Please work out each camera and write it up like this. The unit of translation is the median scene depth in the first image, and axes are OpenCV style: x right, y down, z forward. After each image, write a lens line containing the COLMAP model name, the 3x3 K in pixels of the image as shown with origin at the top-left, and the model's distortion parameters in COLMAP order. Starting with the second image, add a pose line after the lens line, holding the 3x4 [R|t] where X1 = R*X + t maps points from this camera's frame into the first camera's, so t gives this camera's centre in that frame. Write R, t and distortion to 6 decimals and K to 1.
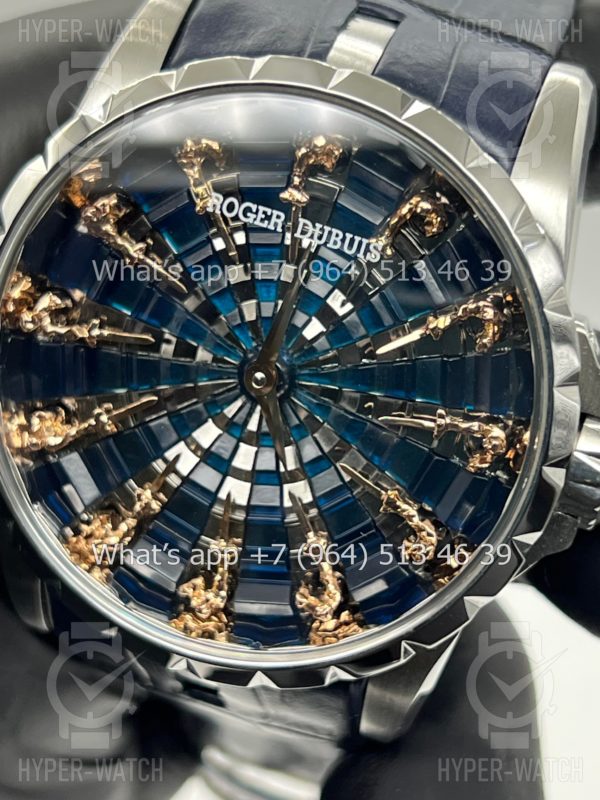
lens RADIAL K [[1976.0, 0, 300.0], [0, 1976.0, 400.0], [0, 0, 1]] dist [0.198771, -0.129497]
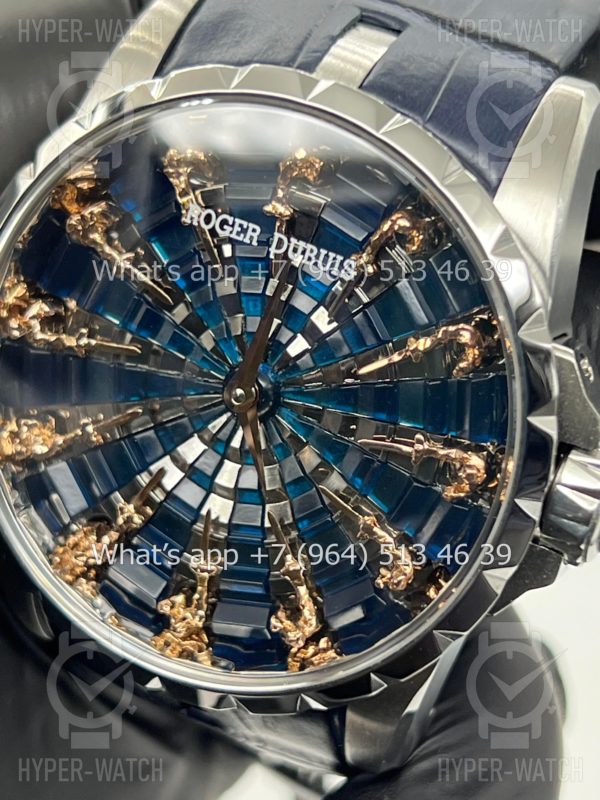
lens RADIAL K [[1976.0, 0, 300.0], [0, 1976.0, 400.0], [0, 0, 1]] dist [0.198771, -0.129497]
pose [[0.989468, 0.038535, -0.139532, 0.144481], [-0.038370, 0.999256, 0.003872, -0.013207], [0.139577, 0.001523, 0.990210, 0.037755]]
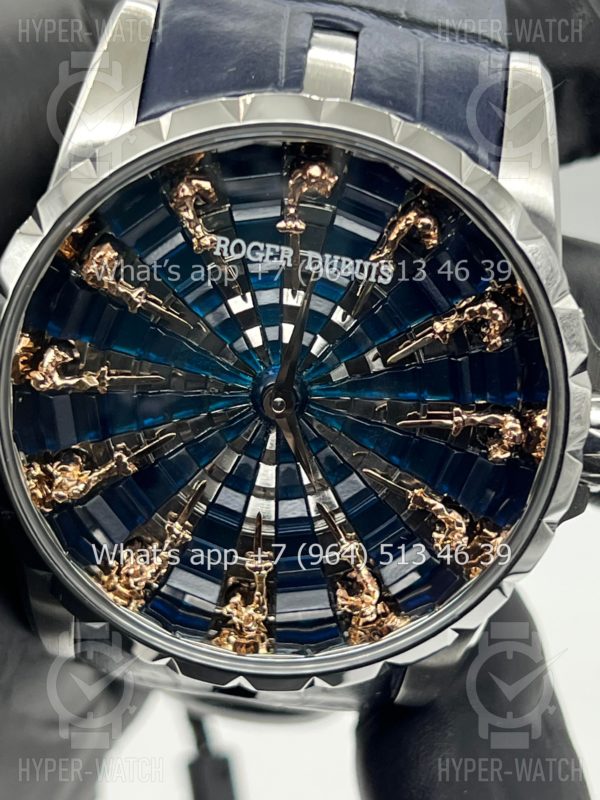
lens RADIAL K [[1976.0, 0, 300.0], [0, 1976.0, 400.0], [0, 0, 1]] dist [0.198771, -0.129497]
pose [[0.973581, -0.158382, 0.164484, -0.176859], [0.137437, 0.981703, 0.131796, -0.145272], [-0.182349, -0.105708, 0.977535, -0.005554]]
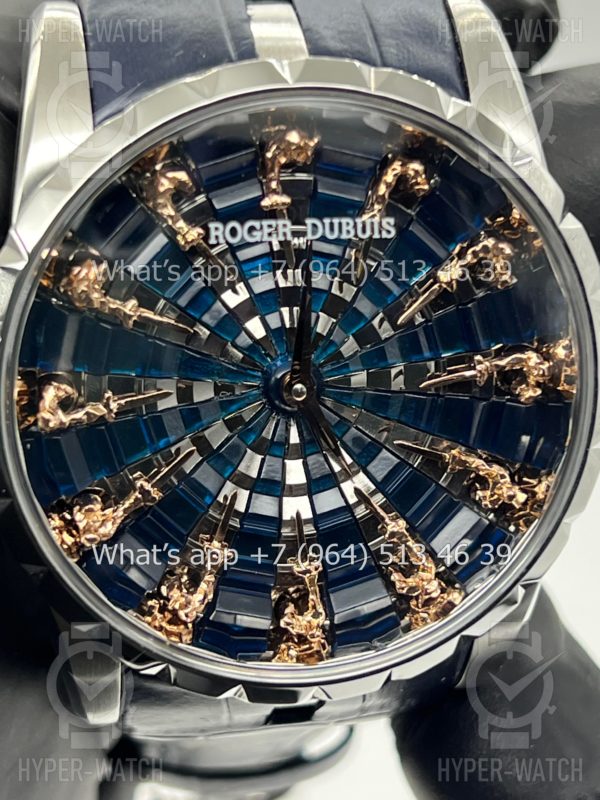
lens RADIAL K [[1976.0, 0, 300.0], [0, 1976.0, 400.0], [0, 0, 1]] dist [0.198771, -0.129497]
pose [[0.880001, -0.349818, 0.321287, -0.330654], [0.332506, 0.936756, 0.109213, -0.111181], [-0.339172, 0.010723, 0.940663, 0.086606]]
